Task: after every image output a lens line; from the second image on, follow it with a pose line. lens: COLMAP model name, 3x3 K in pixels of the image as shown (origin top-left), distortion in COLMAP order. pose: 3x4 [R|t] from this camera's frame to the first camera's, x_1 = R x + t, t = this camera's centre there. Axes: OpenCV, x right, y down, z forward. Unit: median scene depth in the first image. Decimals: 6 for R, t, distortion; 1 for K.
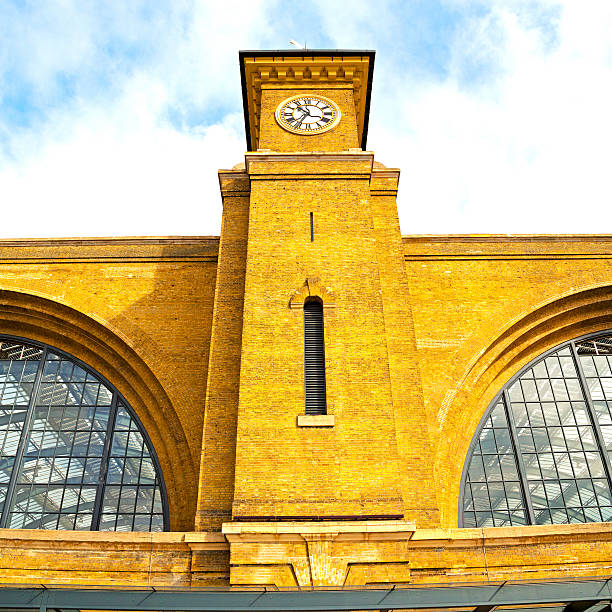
lens RADIAL K [[621.4, 0, 306.0], [0, 621.4, 306.0], [0, 0, 1]] dist [-0.118613, 0.000448]
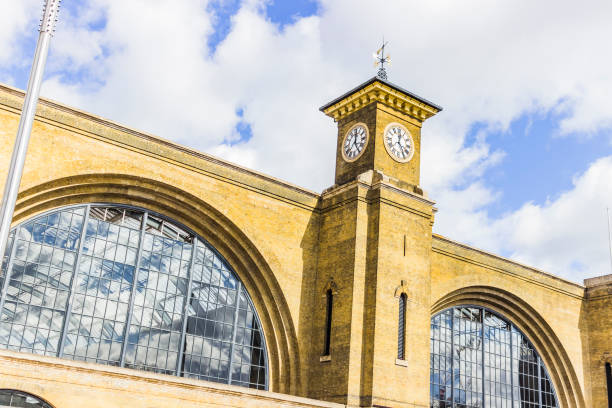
lens RADIAL K [[753.1, 0, 306.0], [0, 753.1, 204.0], [0, 0, 1]] dist [0.012991, 0.015862]
pose [[0.800654, 0.279167, 0.530112, -1.484202], [-0.415351, 0.896304, 0.155314, -0.477725], [-0.431783, -0.344535, 0.833582, -0.701653]]
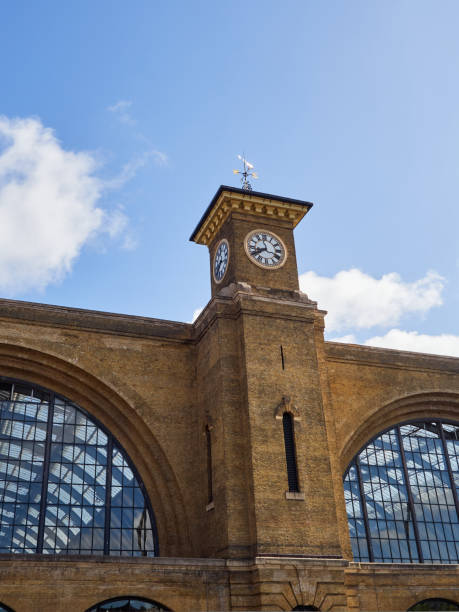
lens RADIAL K [[687.5, 0, 199.6], [0, 687.5, 277.2], [0, 0, 1]] dist [0.004620, 0.017512]
pose [[0.945878, 0.151865, 0.286797, -0.745659], [-0.178636, 0.981461, 0.069452, -0.426337], [-0.270932, -0.116925, 0.955471, -0.602275]]
